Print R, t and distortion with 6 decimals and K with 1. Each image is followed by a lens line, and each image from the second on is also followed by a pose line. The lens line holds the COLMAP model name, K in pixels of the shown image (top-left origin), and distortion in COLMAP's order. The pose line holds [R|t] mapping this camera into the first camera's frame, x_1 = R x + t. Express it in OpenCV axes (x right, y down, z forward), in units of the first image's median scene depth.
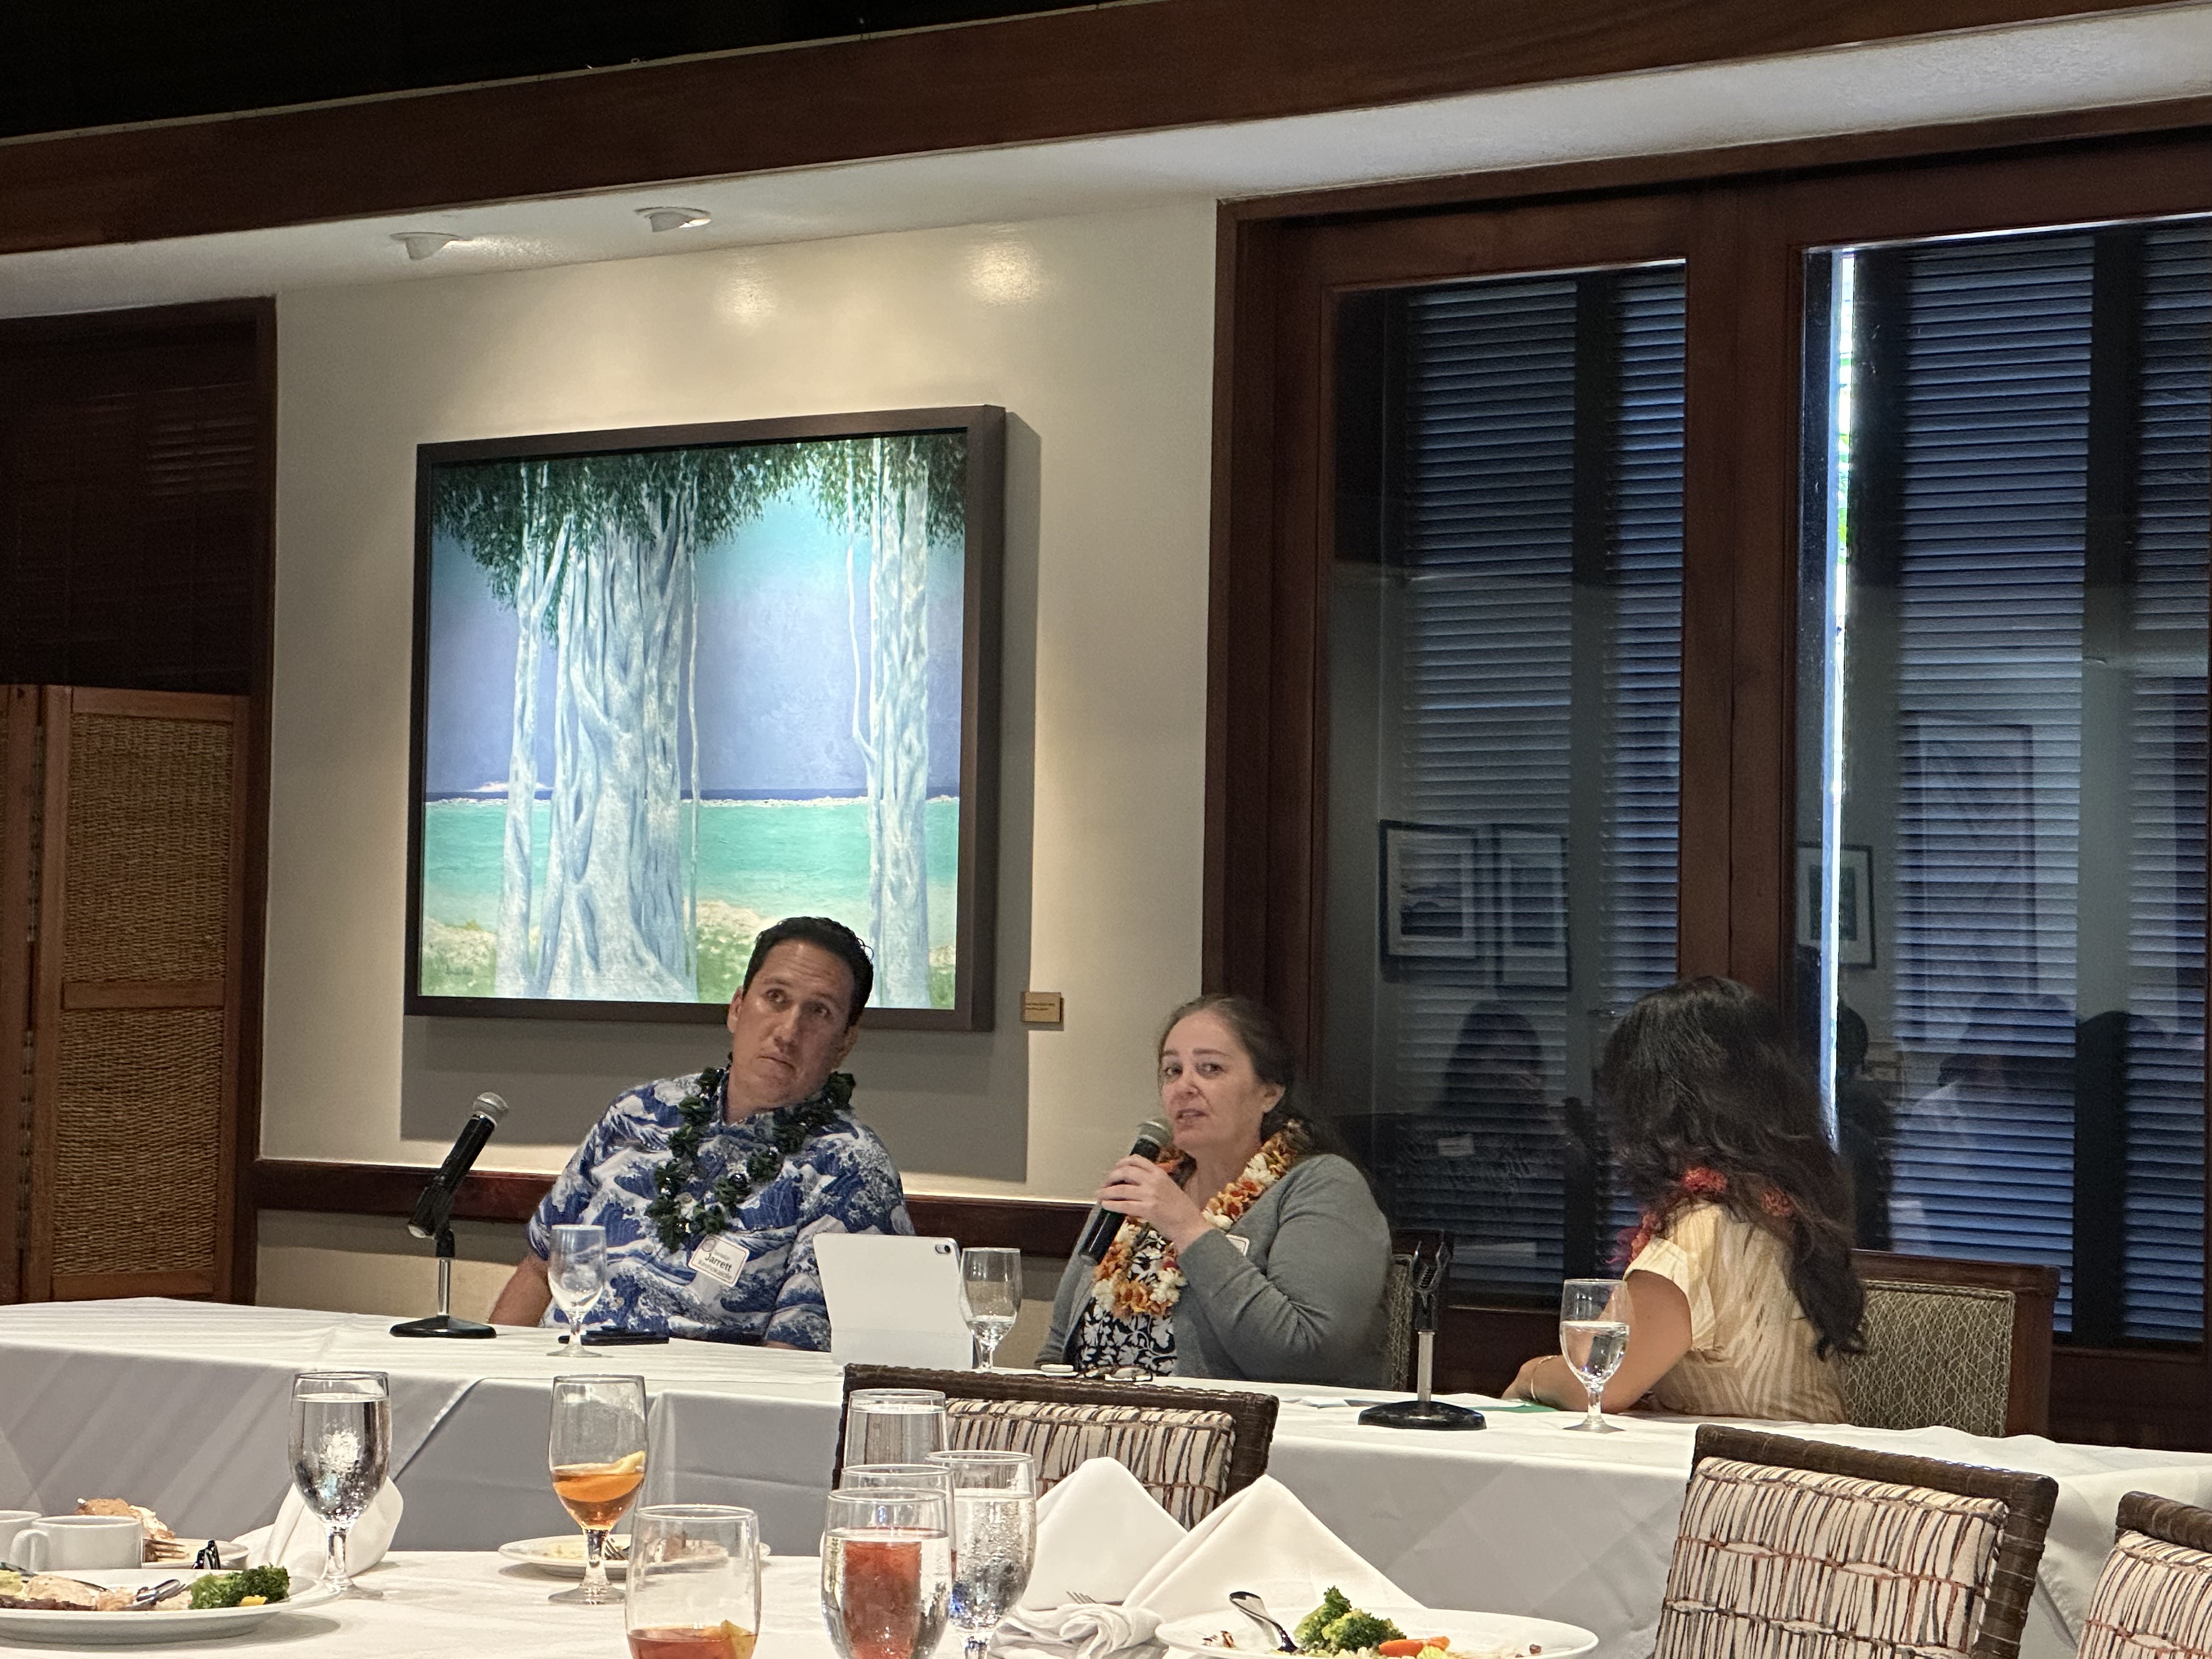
lens RADIAL K [[5451.1, 0, 1108.4], [0, 5451.1, 805.7], [0, 0, 1]] dist [-0.035870, 0.000000]
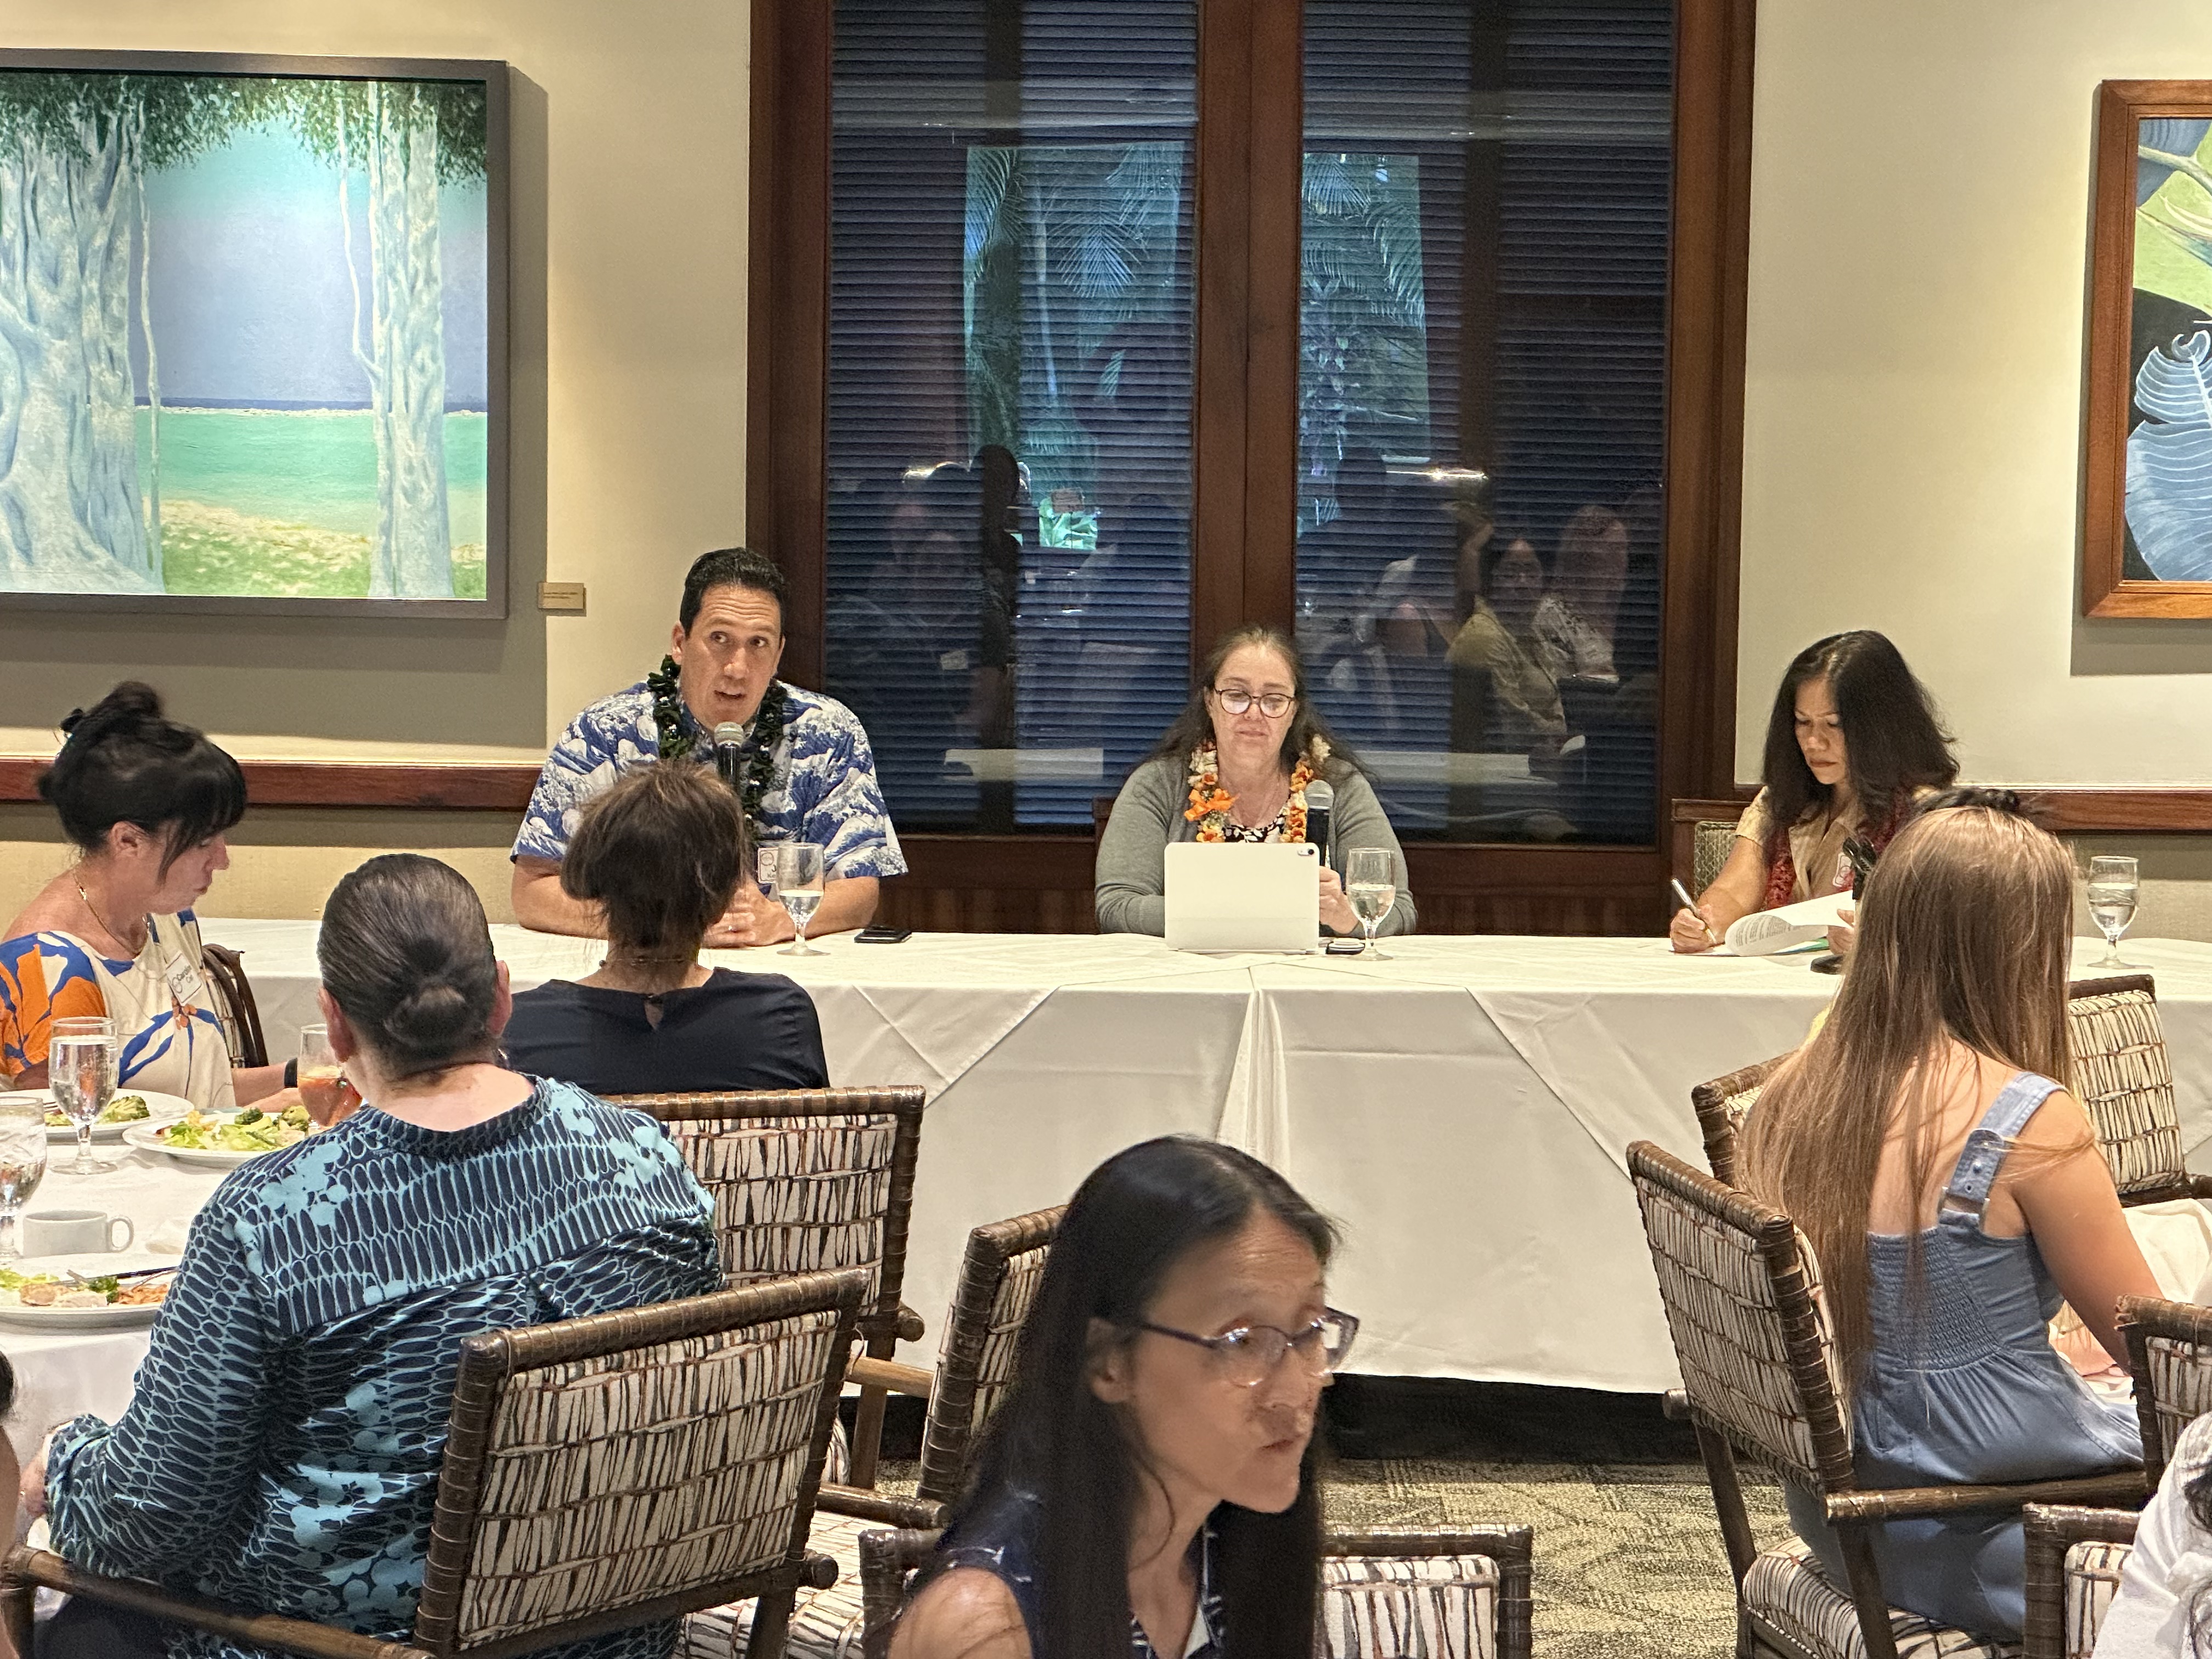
lens RADIAL K [[5343.2, 0, 1091.0], [0, 5343.2, 852.7], [0, 0, 1]] dist [0.127761, 0.000000]
pose [[0.734192, -0.076477, 0.674621, -0.662160], [-0.026100, 0.989722, 0.140602, -0.067773], [-0.678440, -0.120836, 0.724650, 0.092865]]
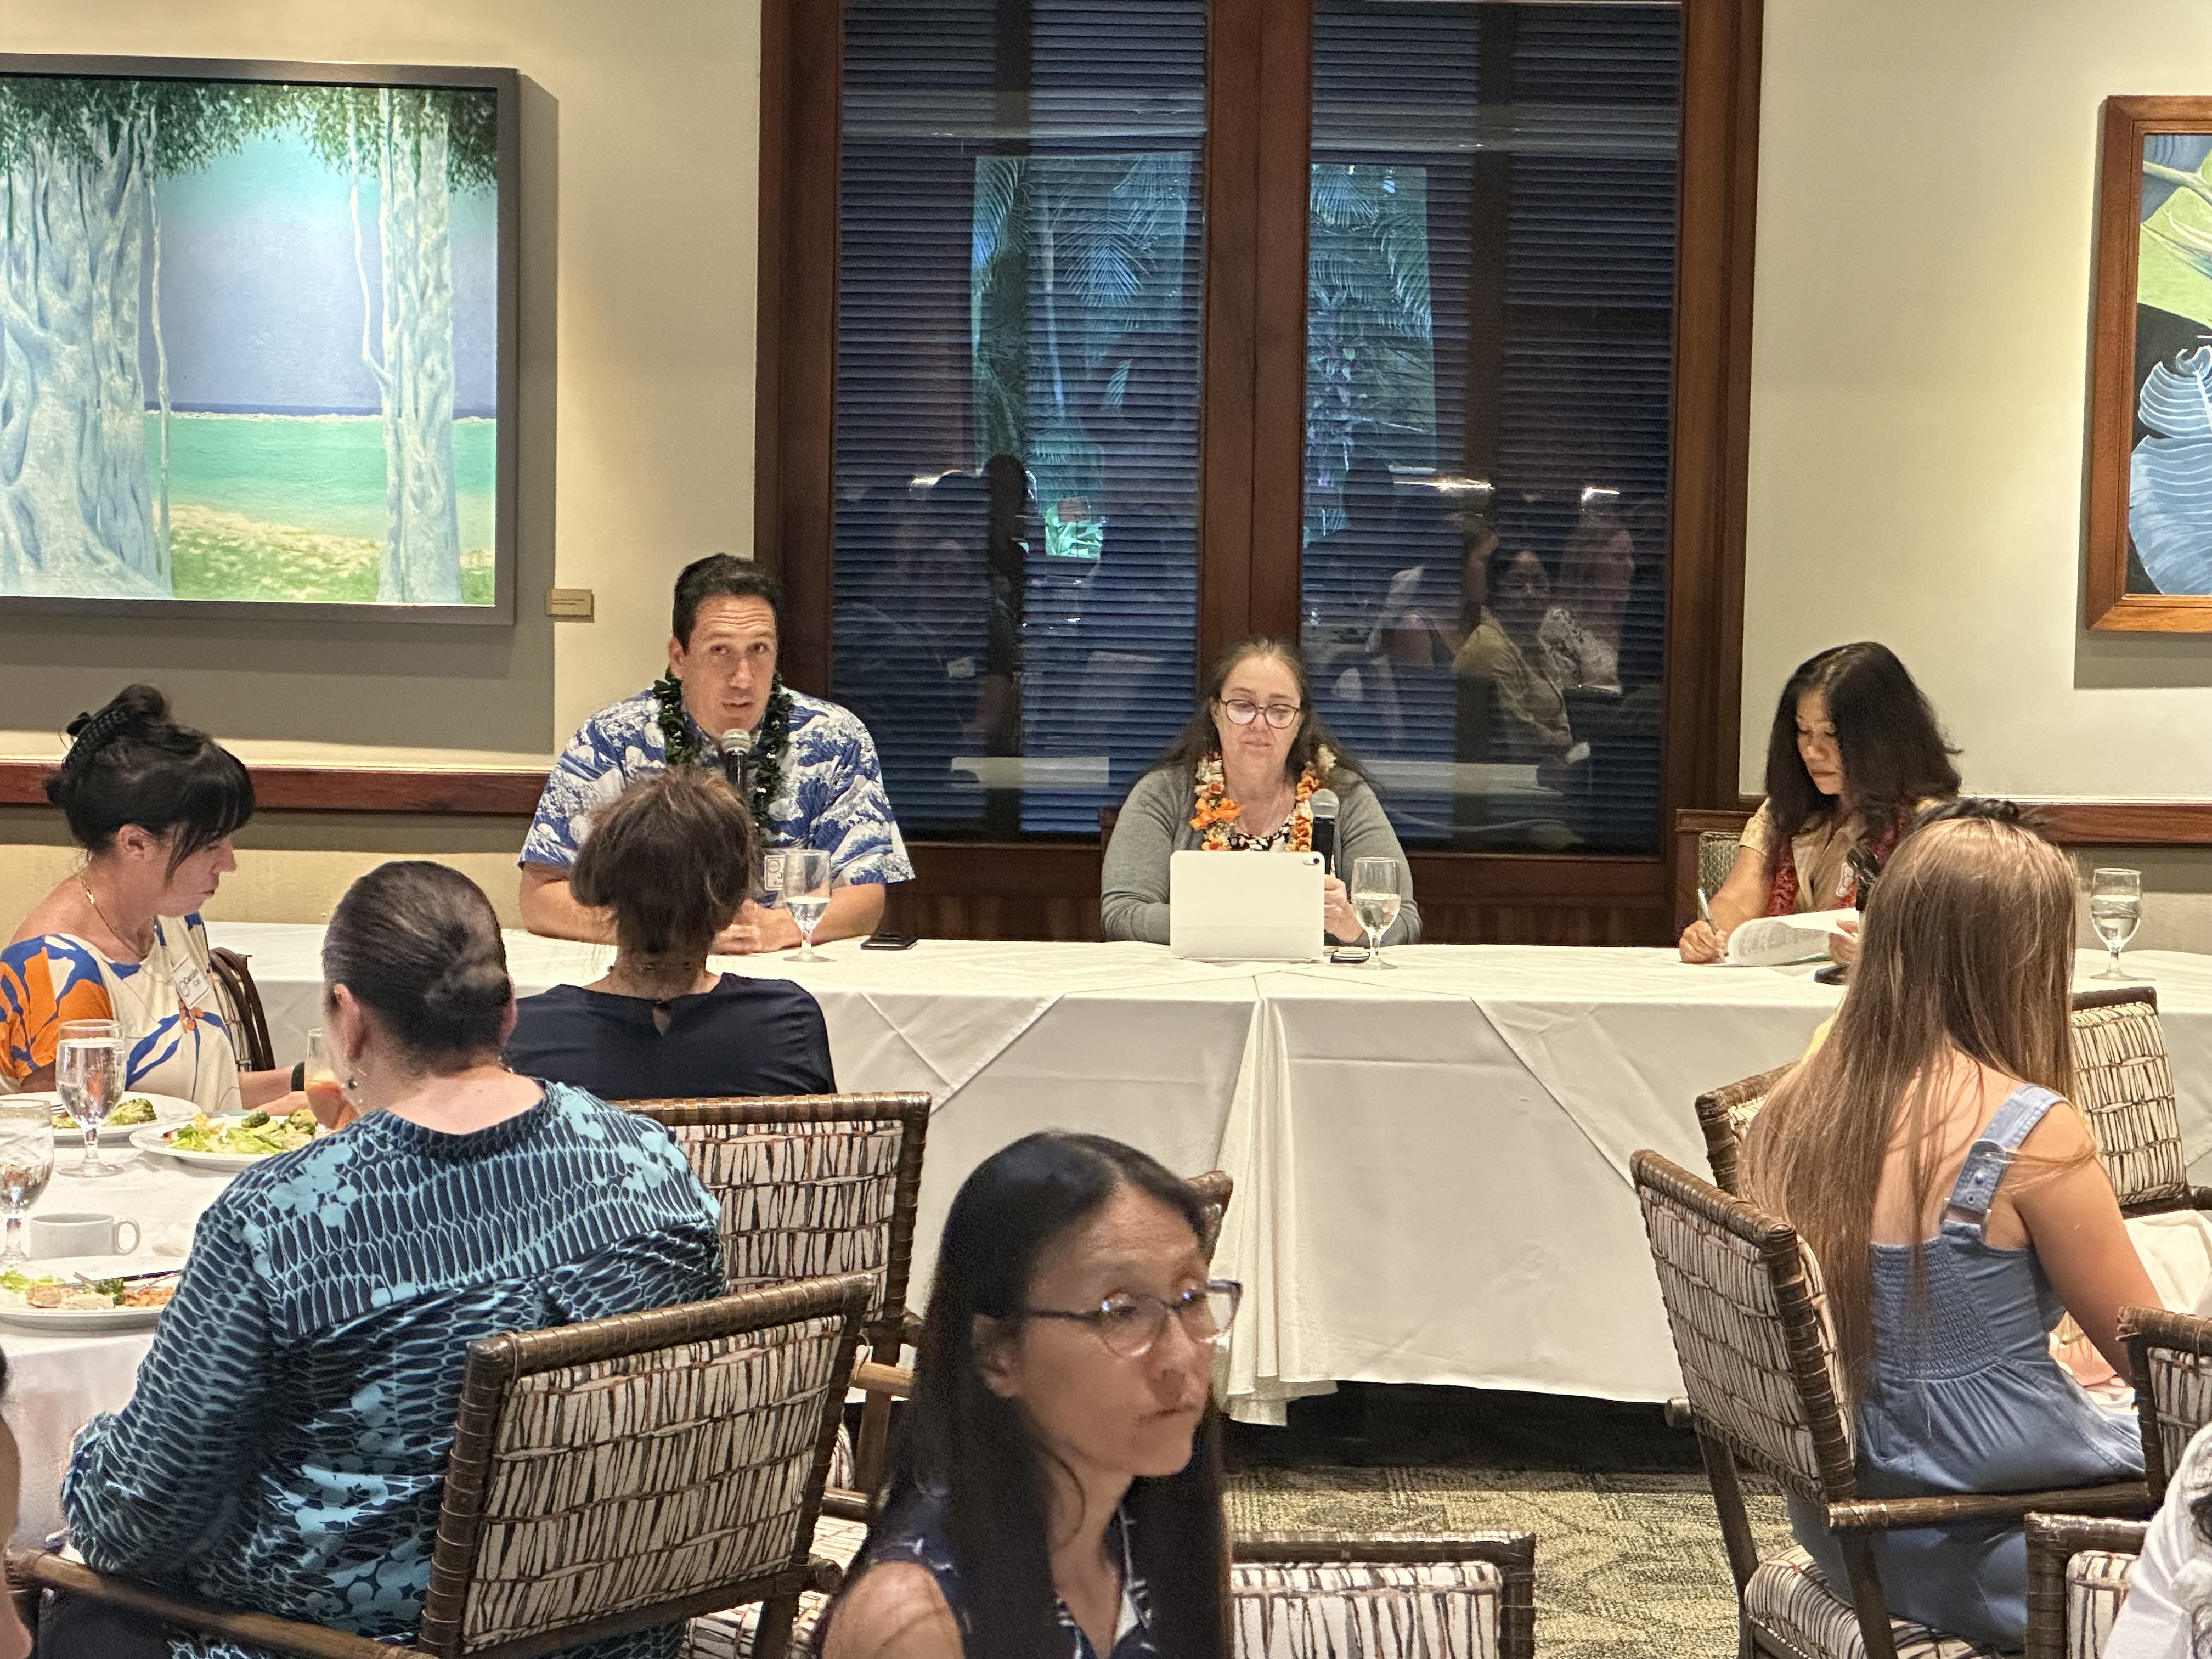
lens RADIAL K [[5343.2, 0, 1113.2], [0, 5343.2, 820.6], [0, 0, 1]] dist [0.127761, 0.000000]
pose [[0.732377, -0.068190, 0.677476, -0.663707], [-0.030802, 0.990636, 0.133009, -0.067973], [-0.680202, -0.118280, 0.723419, 0.091416]]
